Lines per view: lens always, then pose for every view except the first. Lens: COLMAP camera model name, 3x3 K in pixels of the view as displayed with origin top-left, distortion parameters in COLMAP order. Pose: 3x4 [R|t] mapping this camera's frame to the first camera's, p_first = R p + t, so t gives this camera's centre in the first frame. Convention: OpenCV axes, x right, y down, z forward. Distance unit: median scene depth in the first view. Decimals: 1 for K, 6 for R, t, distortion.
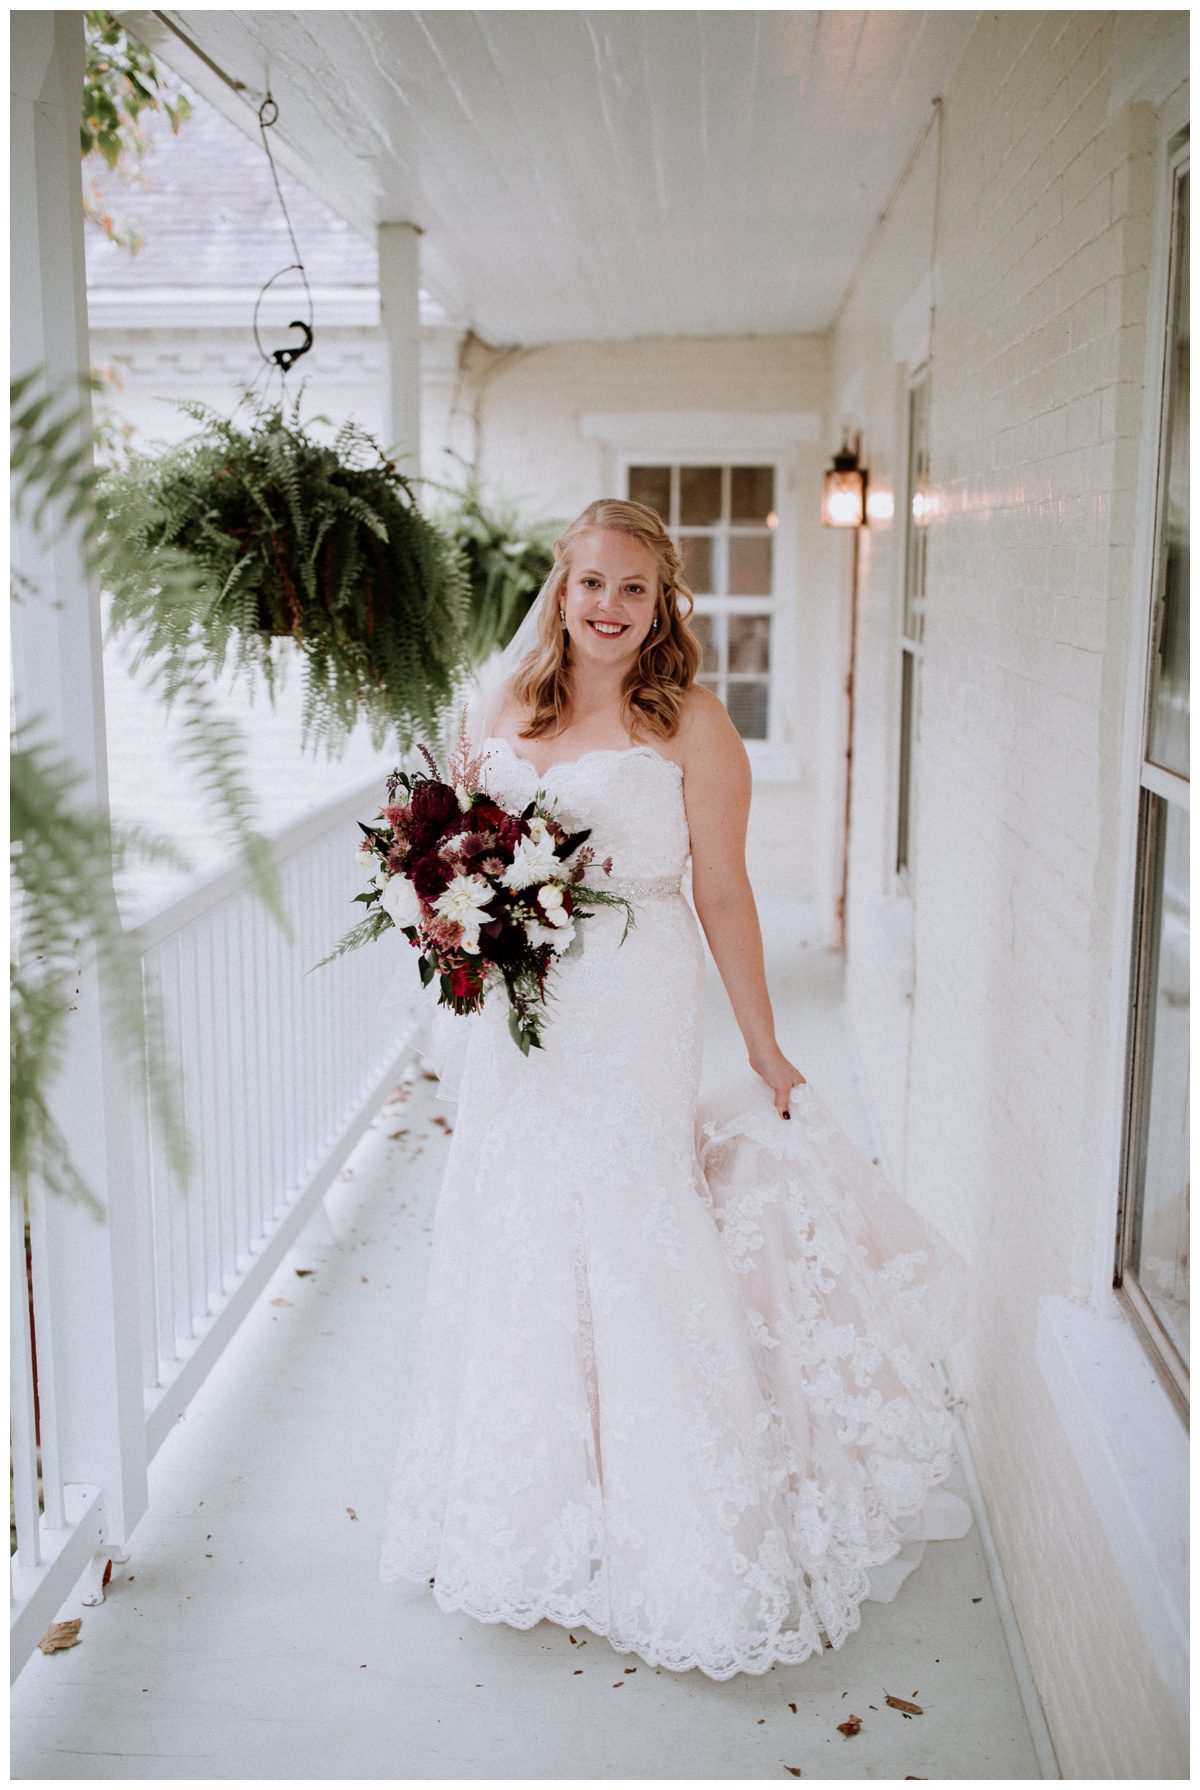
lens RADIAL K [[1823.4, 0, 600.0], [0, 1823.4, 895.0], [0, 0, 1]] dist [-0.002170, 0.004021]
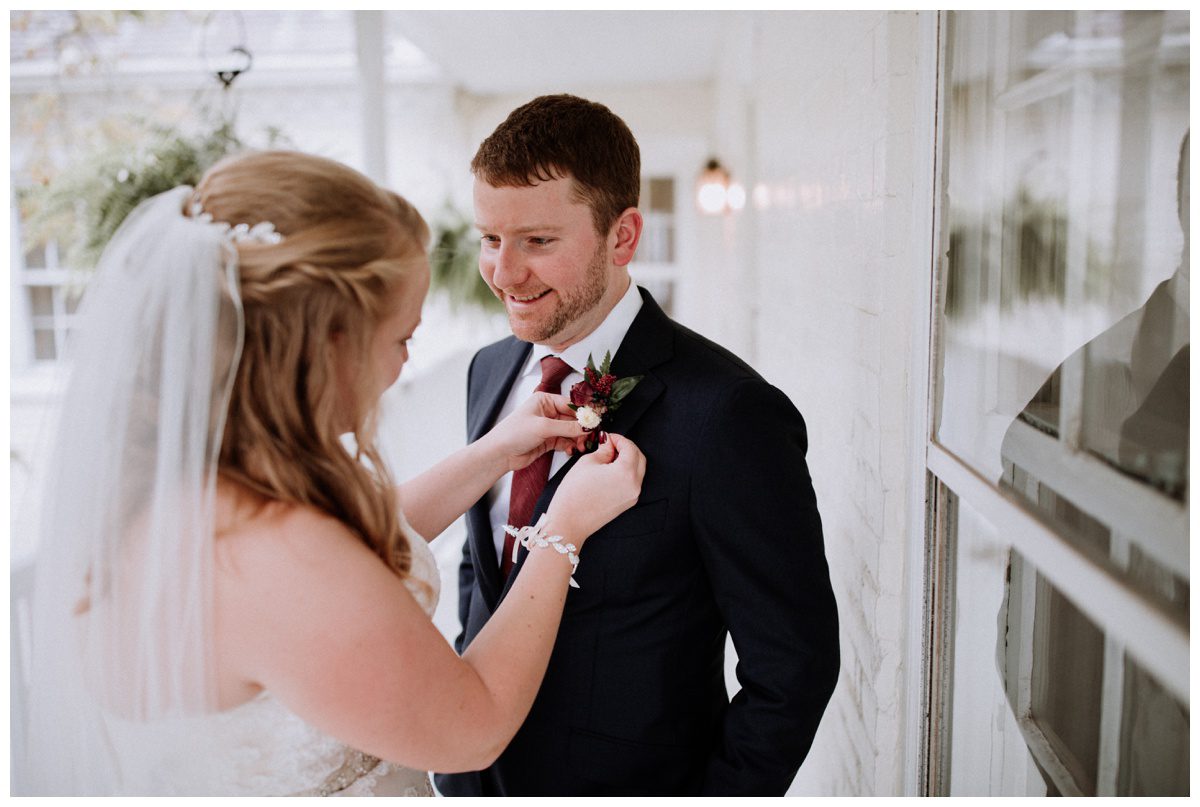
lens RADIAL K [[1164.0, 0, 600.0], [0, 1164.0, 403.5], [0, 0, 1]] dist [-0.008470, 0.017043]
pose [[0.999854, -0.015572, 0.007016, 0.043317], [0.015882, 0.998791, -0.046521, -0.021236], [-0.006283, 0.046626, 0.998893, 0.140757]]
